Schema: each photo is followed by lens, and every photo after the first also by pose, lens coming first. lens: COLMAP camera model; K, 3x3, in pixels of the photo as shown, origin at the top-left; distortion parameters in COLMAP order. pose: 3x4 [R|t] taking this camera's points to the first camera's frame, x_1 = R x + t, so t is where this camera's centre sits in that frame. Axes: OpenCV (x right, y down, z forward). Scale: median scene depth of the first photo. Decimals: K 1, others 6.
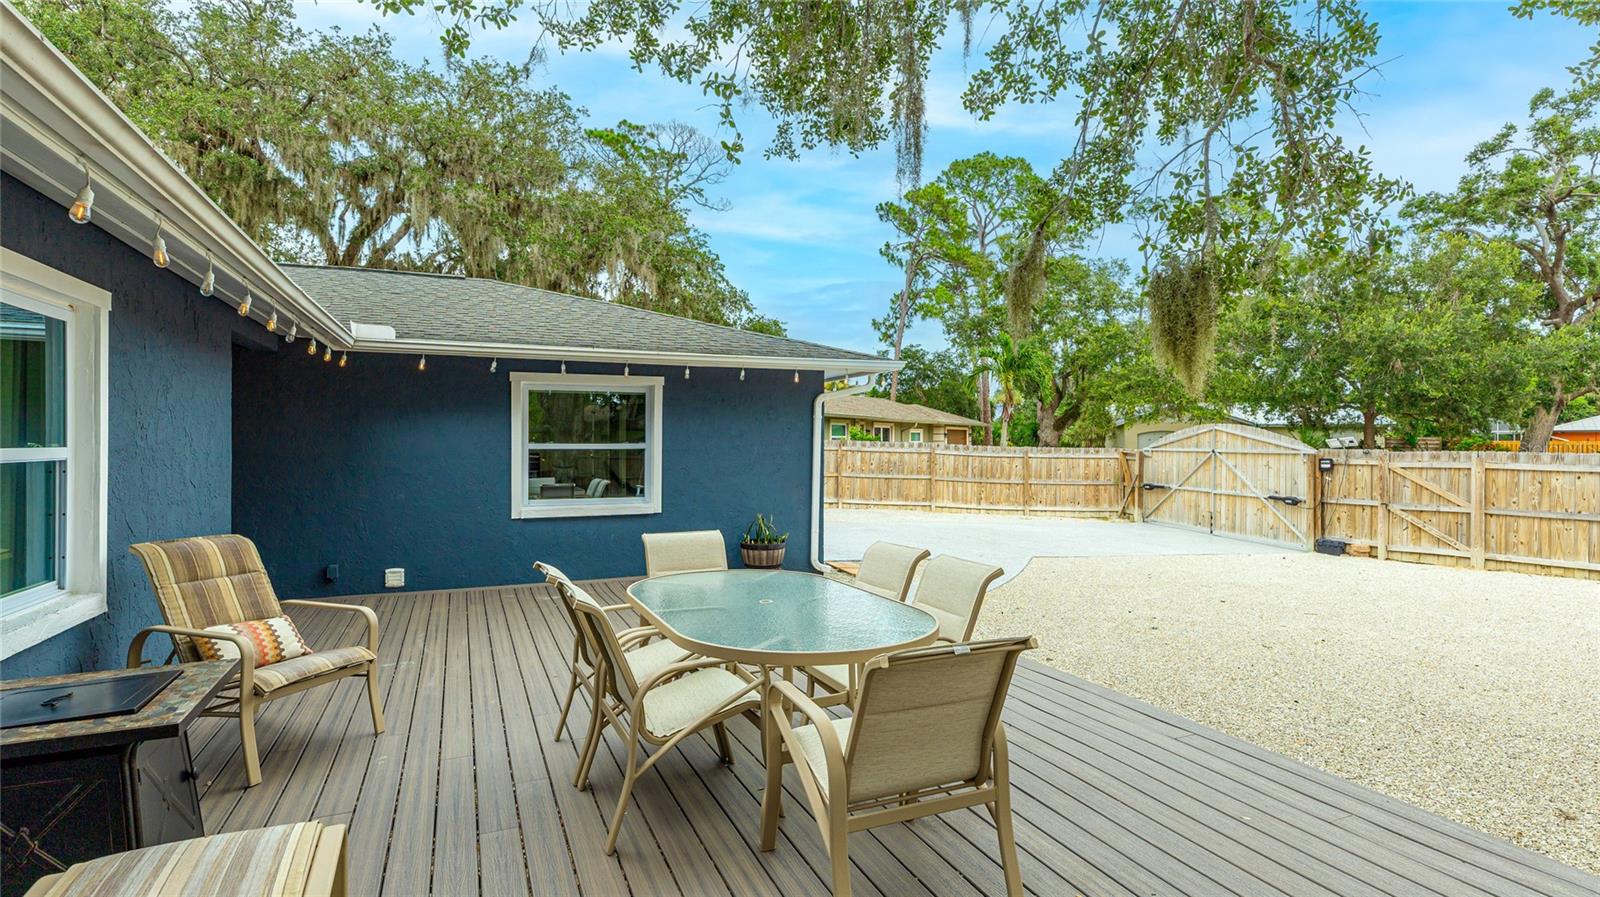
lens RADIAL K [[788.8, 0, 800.0], [0, 788.8, 448.5], [0, 0, 1]] dist [0.000536, 0.000108]
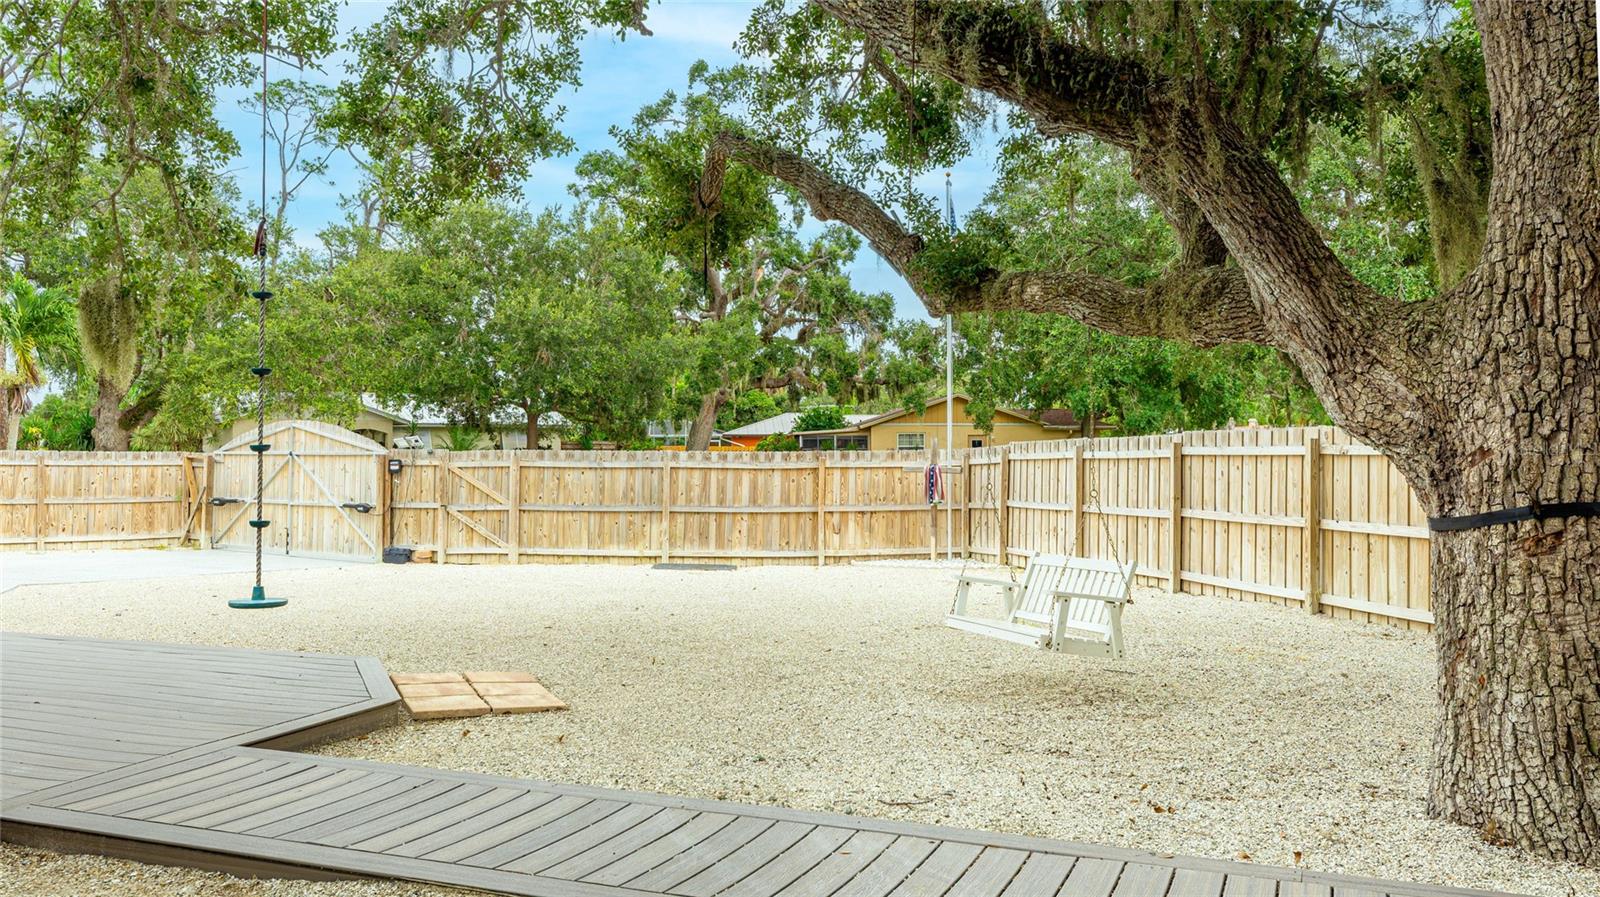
lens RADIAL K [[1239.8, 0, 800.0], [0, 1239.8, 448.5], [0, 0, 1]] dist [-0.016093, -0.002813]
pose [[0.696701, -0.002431, 0.717357, -0.025438], [0.008705, 0.999949, -0.005066, 0.009314], [-0.717309, 0.009775, 0.696687, -0.267595]]
